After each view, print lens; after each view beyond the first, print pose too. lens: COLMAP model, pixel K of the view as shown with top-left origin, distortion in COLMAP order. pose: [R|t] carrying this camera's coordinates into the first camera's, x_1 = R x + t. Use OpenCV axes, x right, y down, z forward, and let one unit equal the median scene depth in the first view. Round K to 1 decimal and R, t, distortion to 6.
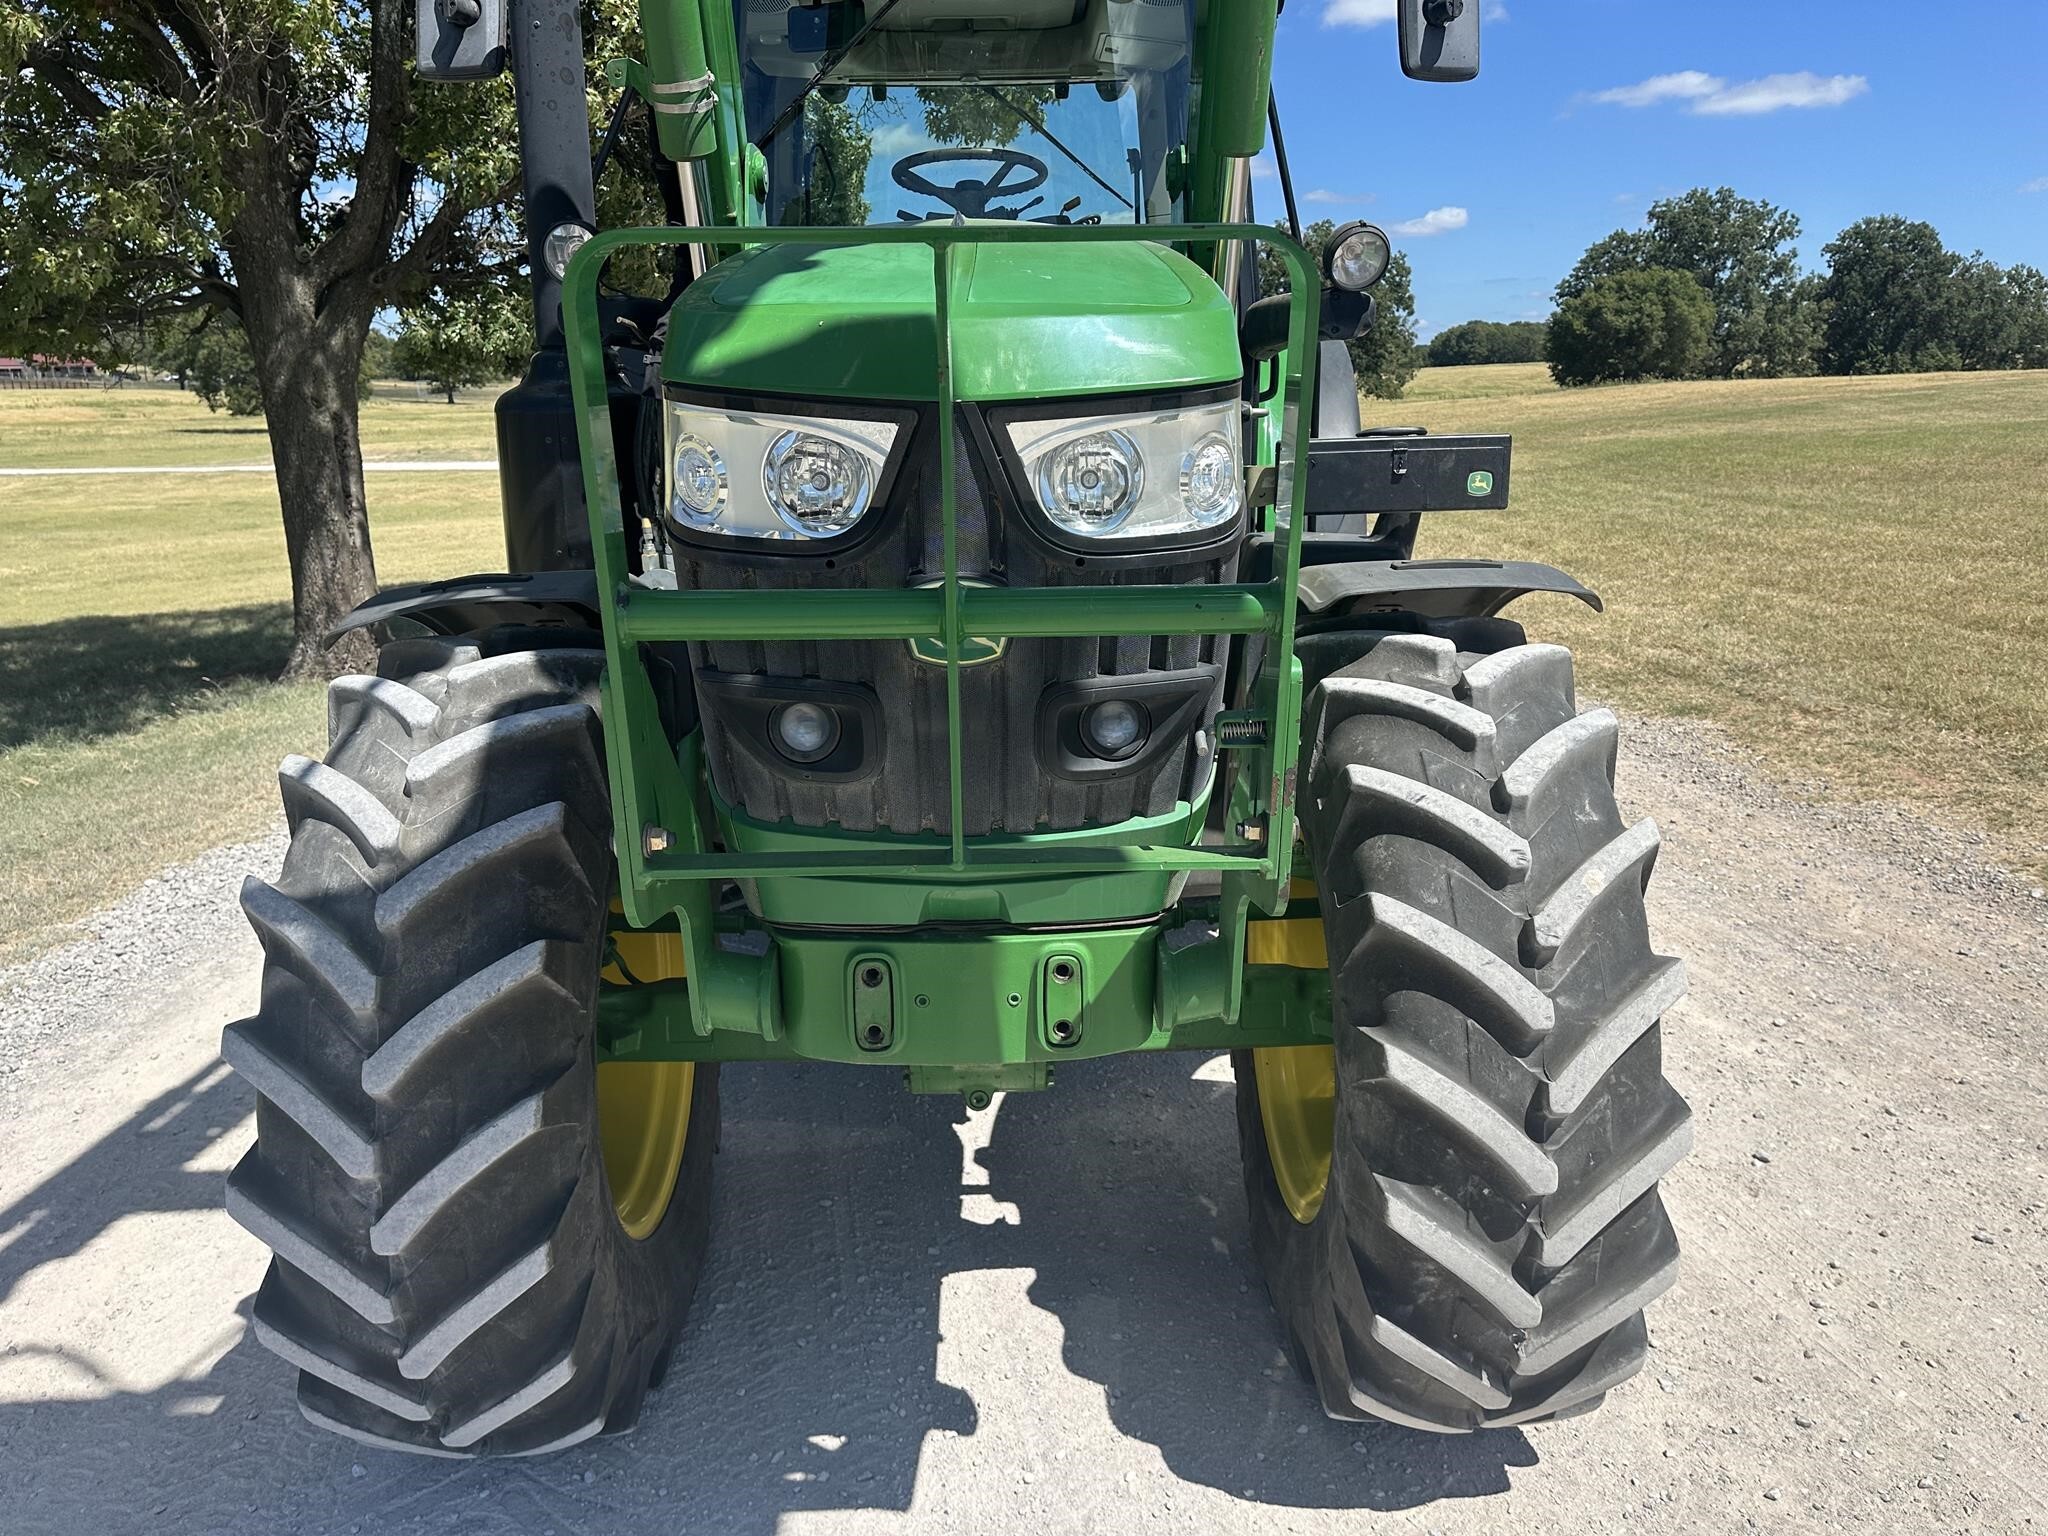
lens RADIAL K [[1440.2, 0, 1026.0], [0, 1440.2, 770.4], [0, 0, 1]] dist [0.026278, -0.037453]
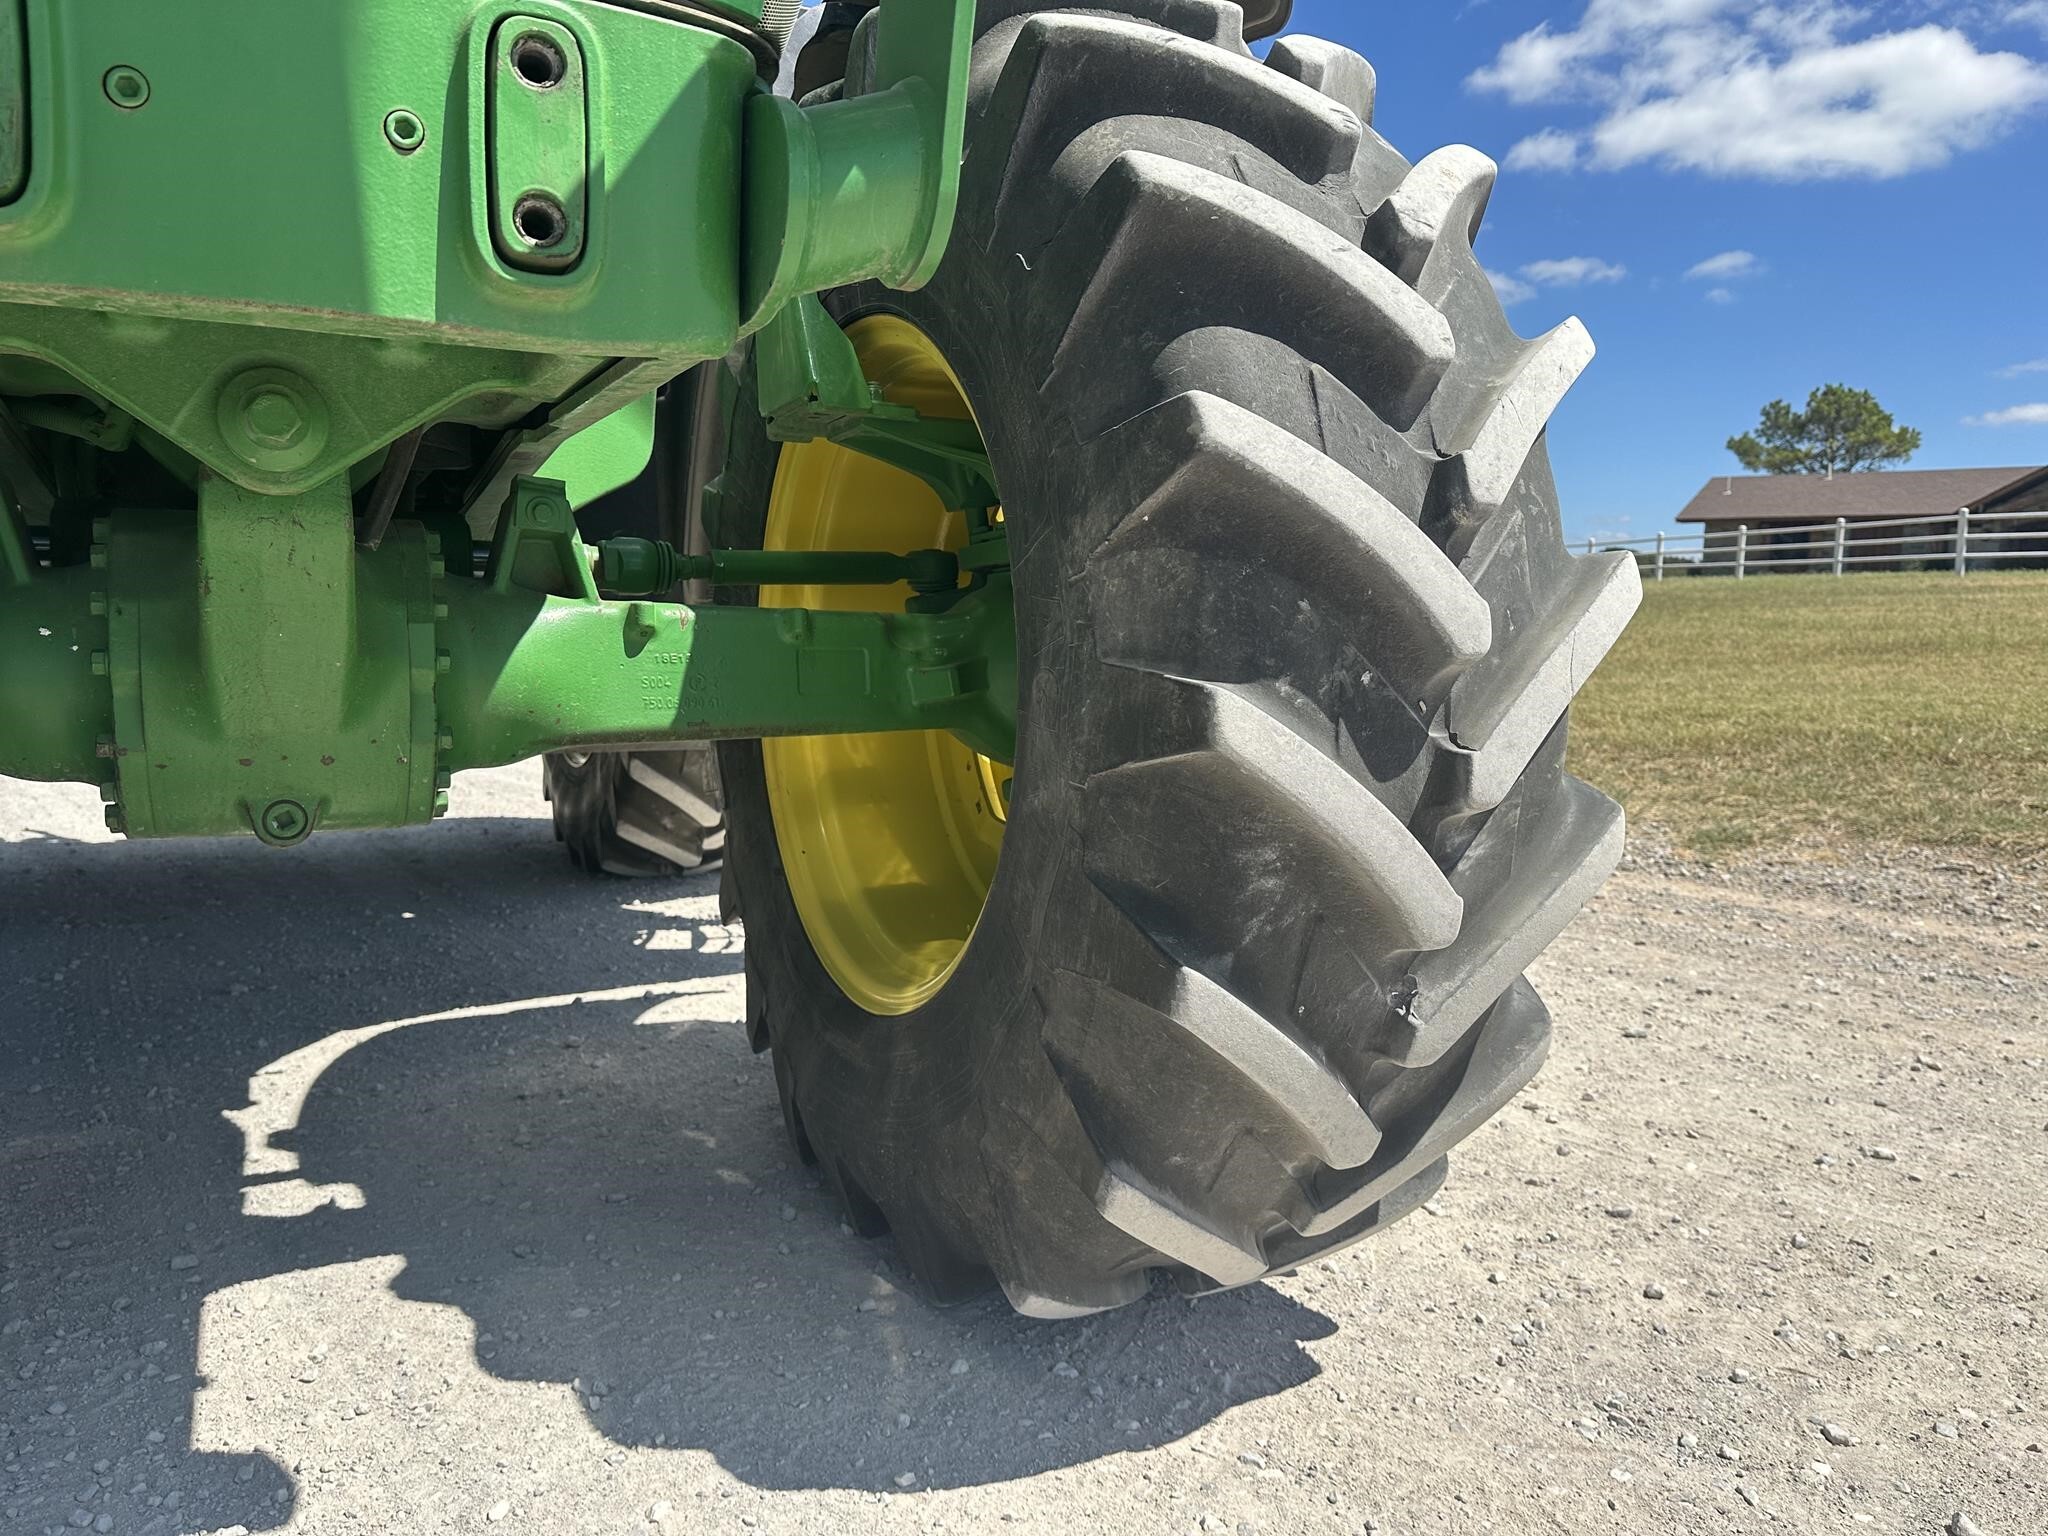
lens RADIAL K [[1444.2, 0, 1011.5], [0, 1444.2, 765.7], [0, 0, 1]] dist [0.022250, -0.036643]
pose [[0.898789, -0.016370, 0.438076, -0.019387], [0.084058, 0.987195, -0.135571, 0.219053], [-0.430248, 0.158674, 0.888656, 0.334501]]
